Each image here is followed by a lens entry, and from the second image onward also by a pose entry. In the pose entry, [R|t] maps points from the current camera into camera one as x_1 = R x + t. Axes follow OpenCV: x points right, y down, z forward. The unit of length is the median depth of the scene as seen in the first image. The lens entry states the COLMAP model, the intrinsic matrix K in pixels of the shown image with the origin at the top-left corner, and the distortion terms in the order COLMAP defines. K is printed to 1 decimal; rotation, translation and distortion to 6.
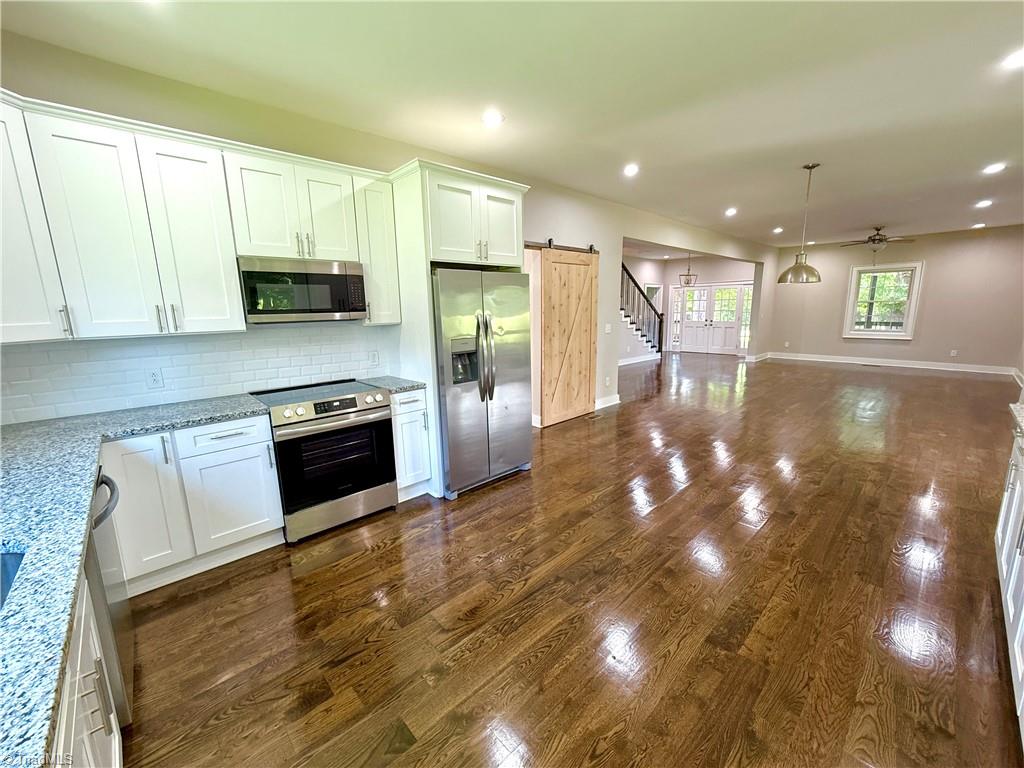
lens RADIAL K [[411.8, 0, 512.0], [0, 411.8, 384.0], [0, 0, 1]] dist [0.001499, 0.000009]
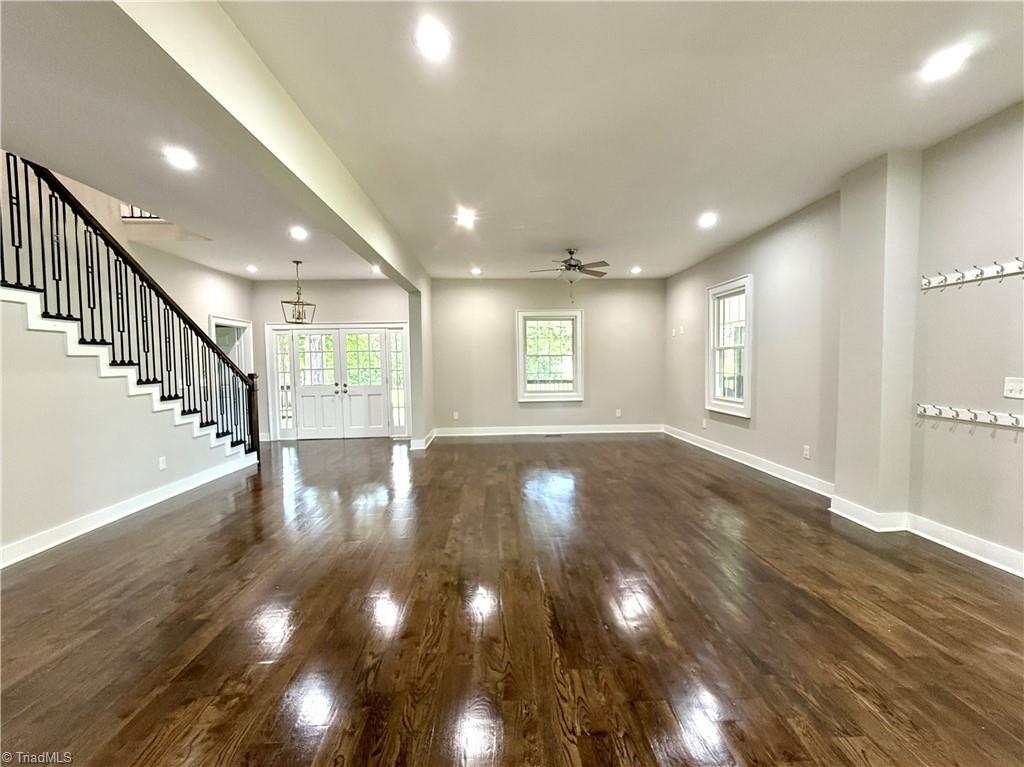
lens RADIAL K [[411.8, 0, 512.0], [0, 411.8, 383.5], [0, 0, 1]] dist [0.001499, 0.000009]
pose [[0.636299, -0.029827, 0.770865, 0.228020], [0.145765, 0.985901, -0.082171, -0.092031], [-0.757546, 0.164650, 0.631676, 0.566206]]
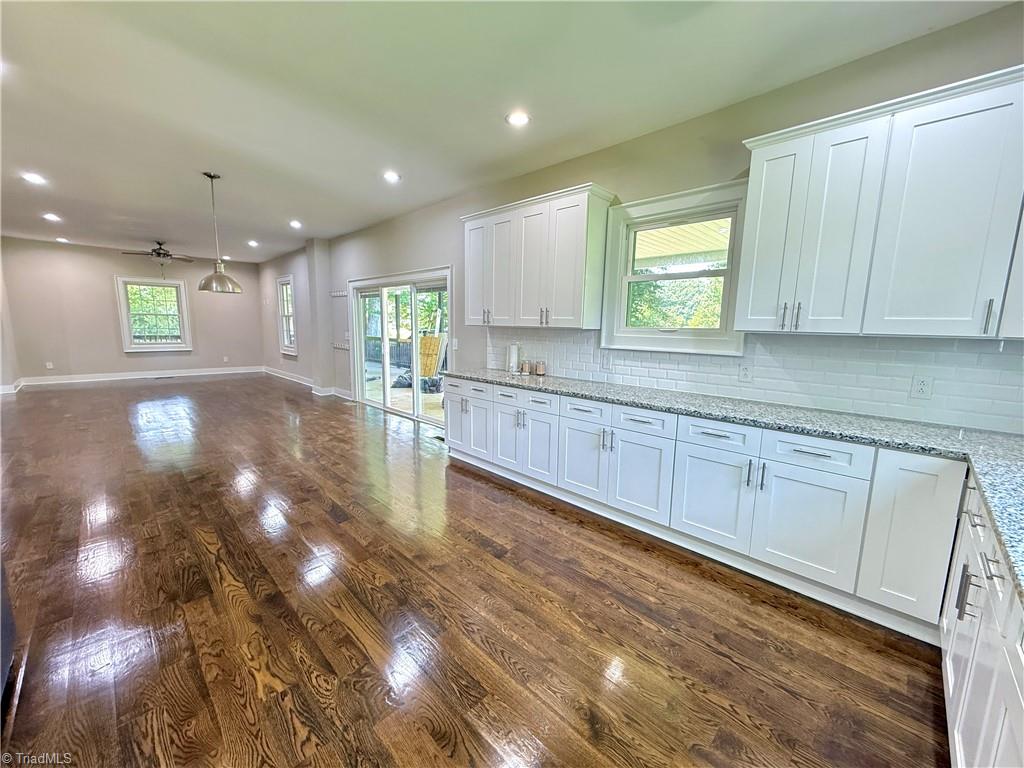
lens RADIAL K [[411.8, 0, 512.0], [0, 411.8, 384.0], [0, 0, 1]] dist [0.001499, 0.000009]
pose [[-0.045889, -0.130724, 0.990356, -0.174008], [0.168682, 0.976150, 0.136664, -0.025295], [-0.984602, 0.173326, -0.022744, 0.193867]]
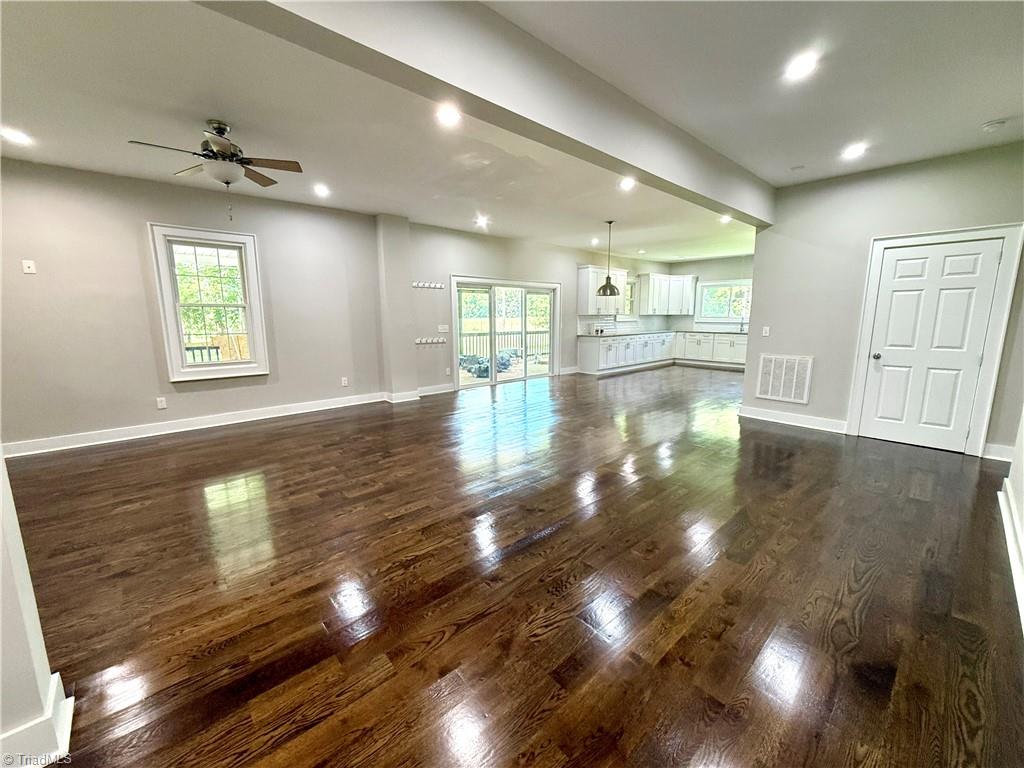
lens RADIAL K [[411.8, 0, 512.0], [0, 411.8, 384.0], [0, 0, 1]] dist [0.001499, 0.000009]
pose [[-0.999872, 0.015714, -0.003032, 0.513077], [0.013686, 0.937796, 0.346916, -0.234401], [0.008295, 0.346830, -0.937891, 1.256100]]
